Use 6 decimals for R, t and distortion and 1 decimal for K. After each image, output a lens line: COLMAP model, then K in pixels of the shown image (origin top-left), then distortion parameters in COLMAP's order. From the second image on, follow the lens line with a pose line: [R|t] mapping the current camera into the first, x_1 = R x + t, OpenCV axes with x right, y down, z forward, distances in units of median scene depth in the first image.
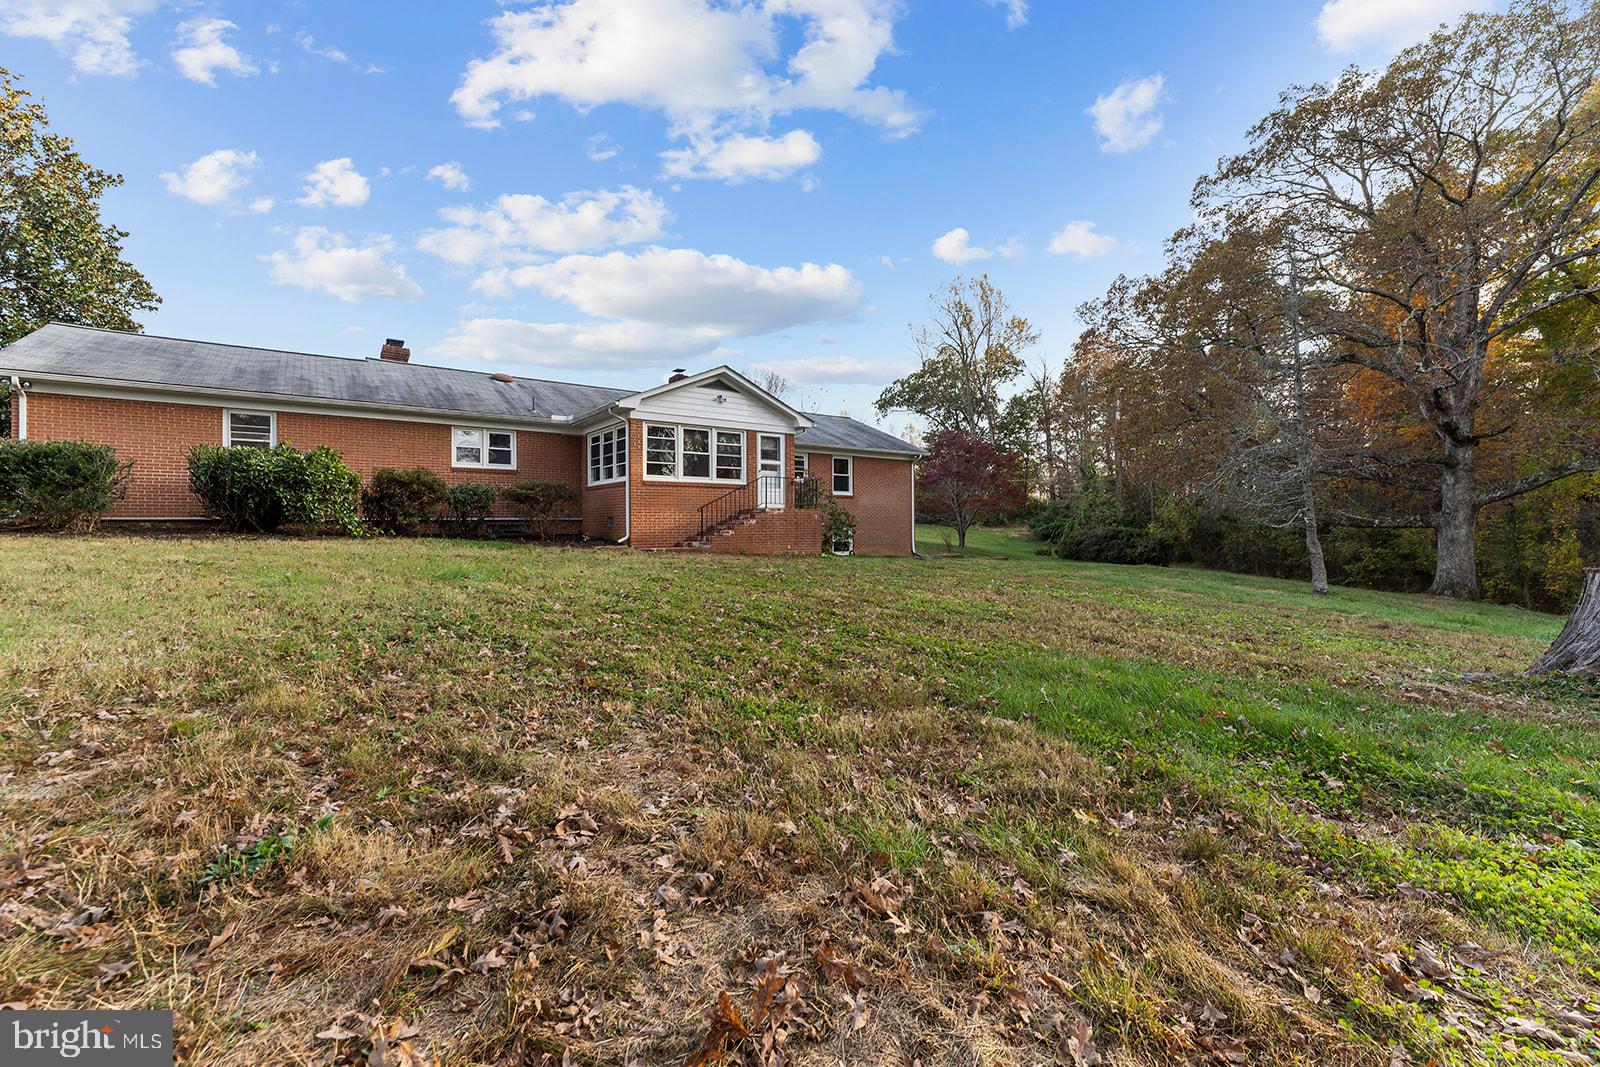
lens RADIAL K [[667.4, 0, 800.0], [0, 667.4, 533.5], [0, 0, 1]] dist [-0.003460, -0.000449]
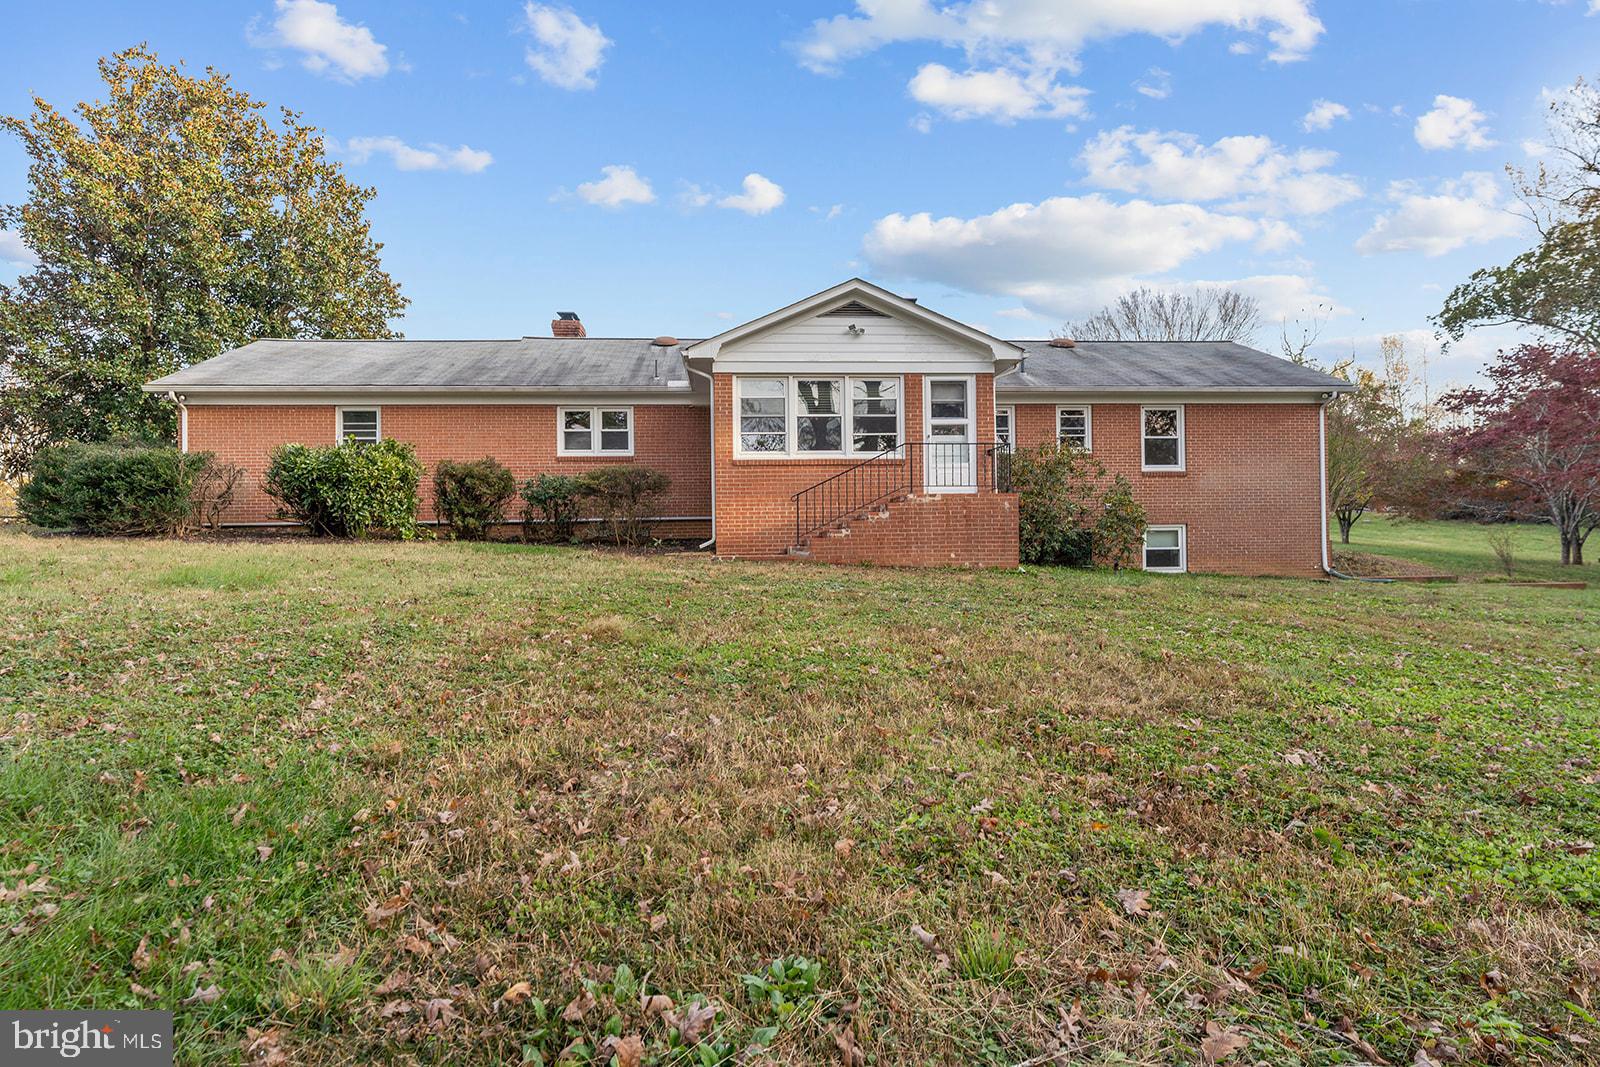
lens RADIAL K [[905.4, 0, 800.0], [0, 905.4, 533.5], [0, 0, 1]] dist [0.000548, 0.000023]
pose [[0.848499, -0.011265, -0.529076, 0.297390], [0.004206, 0.999885, -0.014543, 0.011091], [0.529180, 0.010114, 0.848450, 0.209728]]
